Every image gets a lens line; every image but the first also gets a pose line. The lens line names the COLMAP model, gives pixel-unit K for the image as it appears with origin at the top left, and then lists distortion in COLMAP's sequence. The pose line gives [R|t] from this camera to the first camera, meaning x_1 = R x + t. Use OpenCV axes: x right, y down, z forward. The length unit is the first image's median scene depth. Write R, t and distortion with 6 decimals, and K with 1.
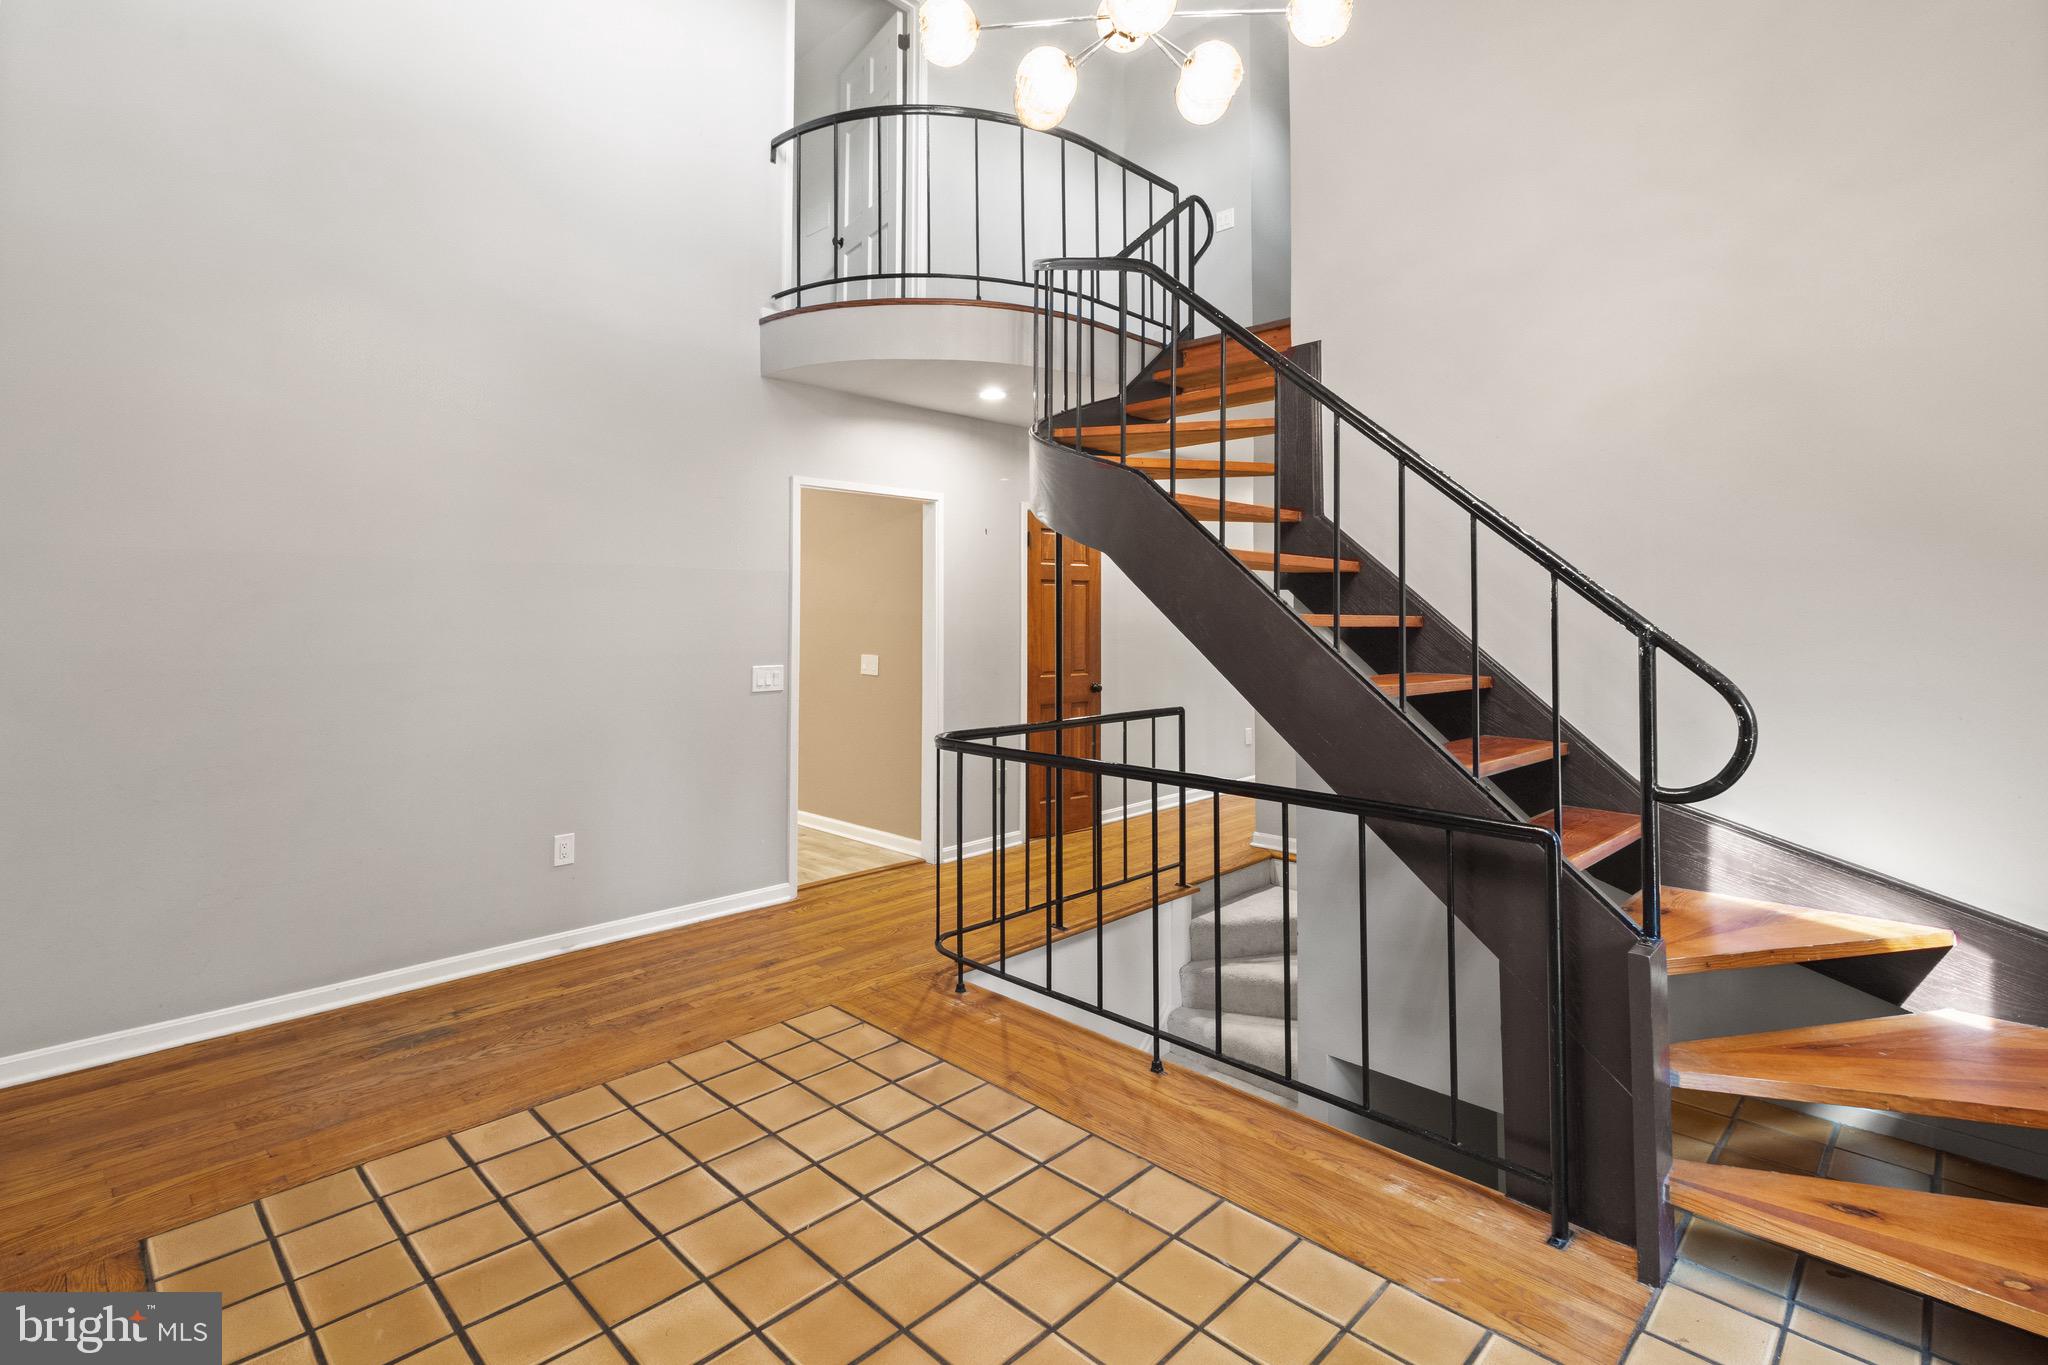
lens RADIAL K [[953.7, 0, 1014.6], [0, 953.7, 607.4], [0, 0, 1]] dist [0.004427, -0.000455]
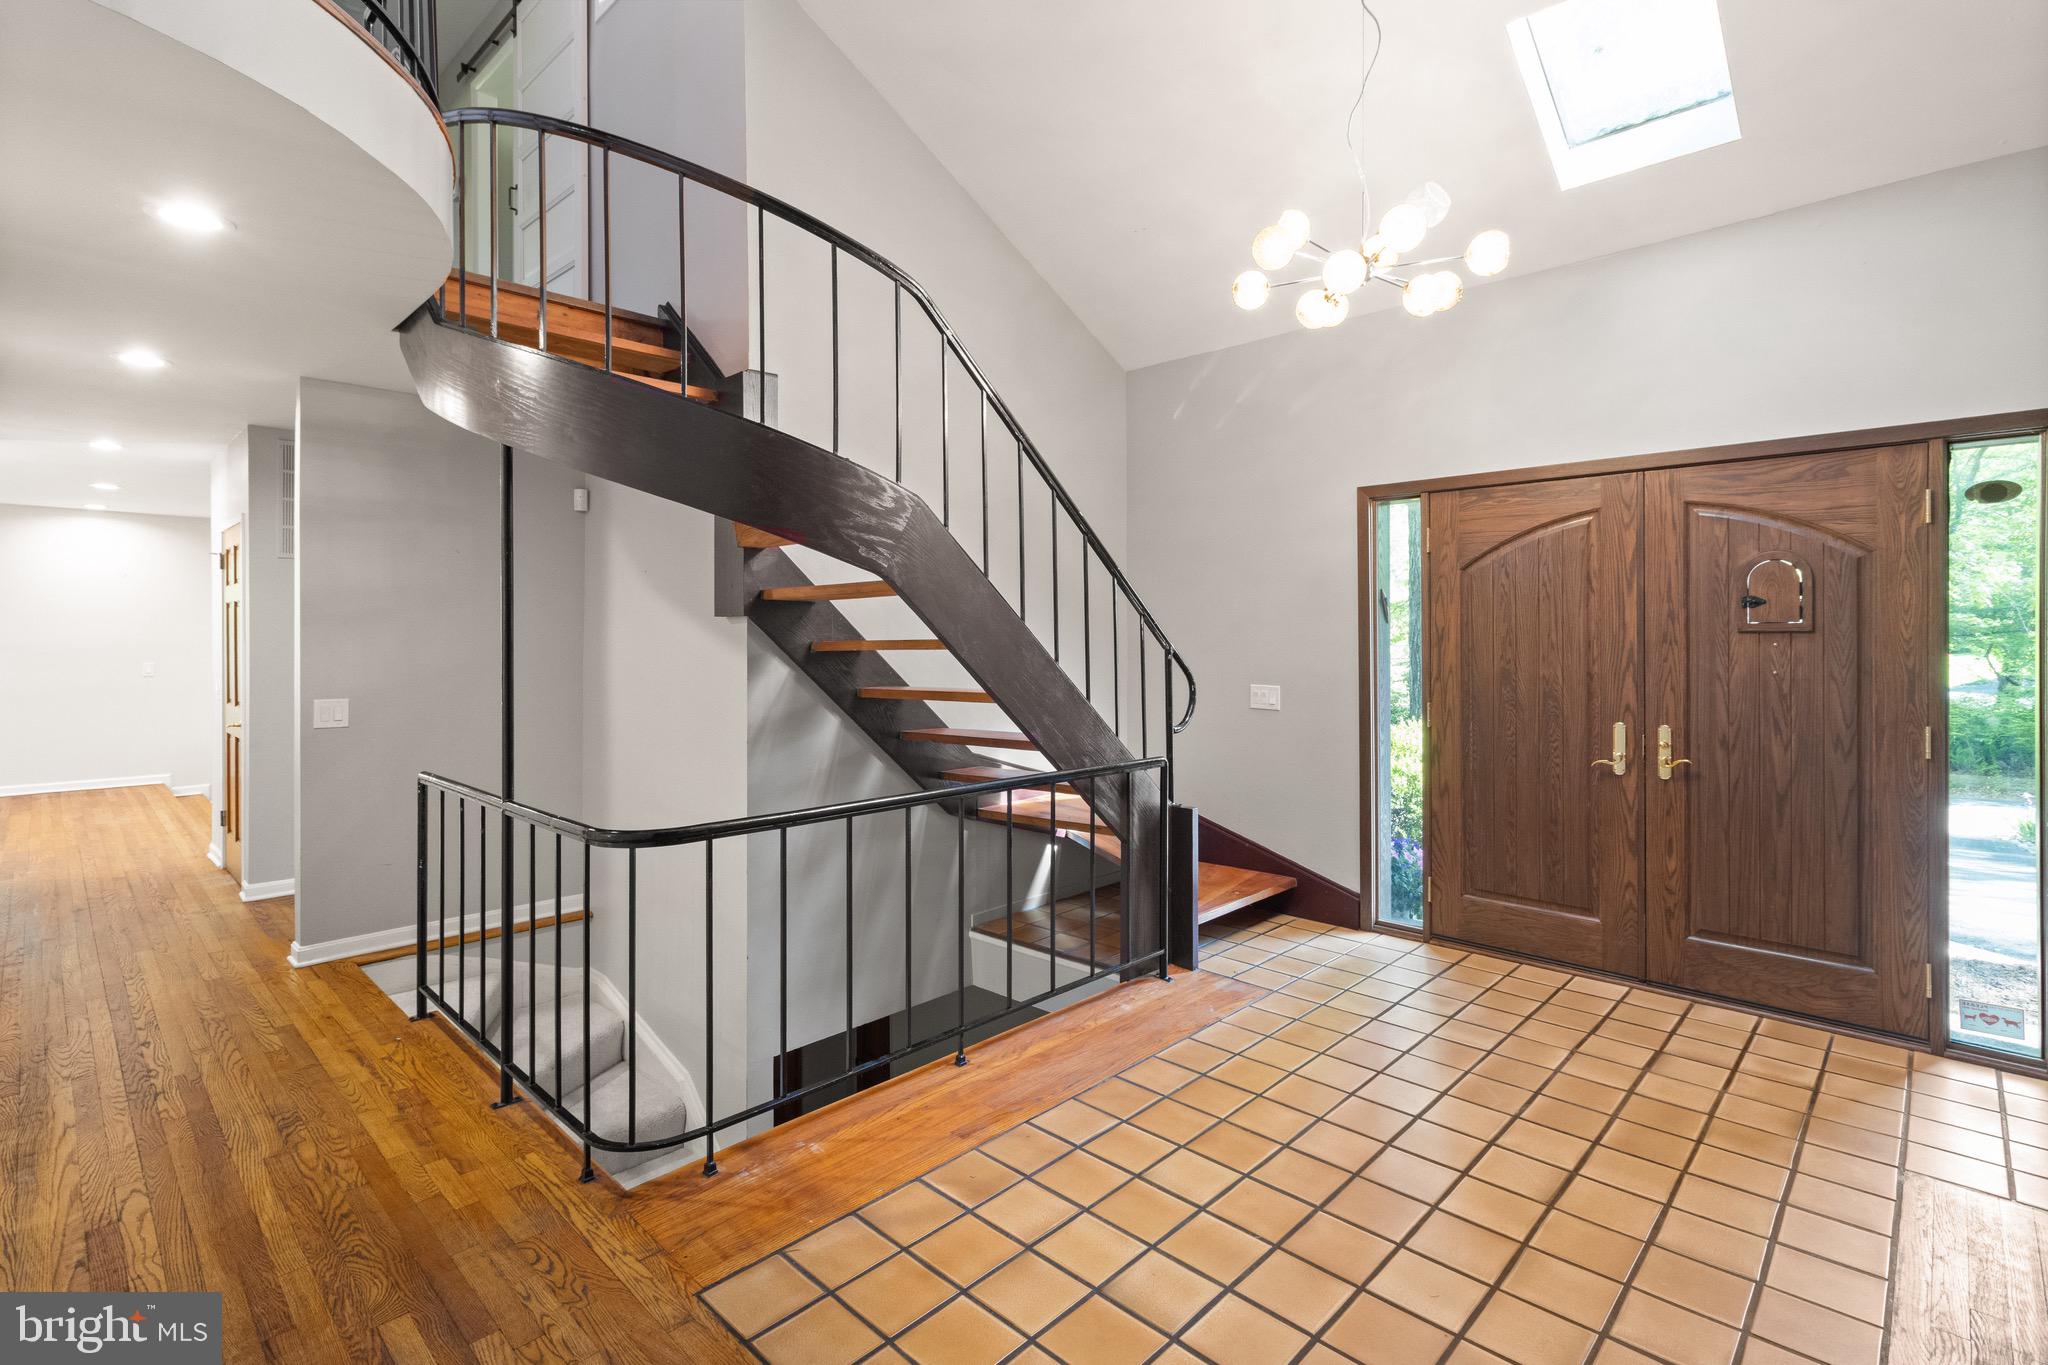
lens RADIAL K [[953.7, 0, 1011.1], [0, 953.7, 638.6], [0, 0, 1]] dist [0.004427, -0.000455]
pose [[0.002886, 0.002485, 0.999993, -0.999603], [-0.005279, 0.999983, -0.002470, 0.009663], [-0.999982, -0.005272, 0.002899, 1.018212]]
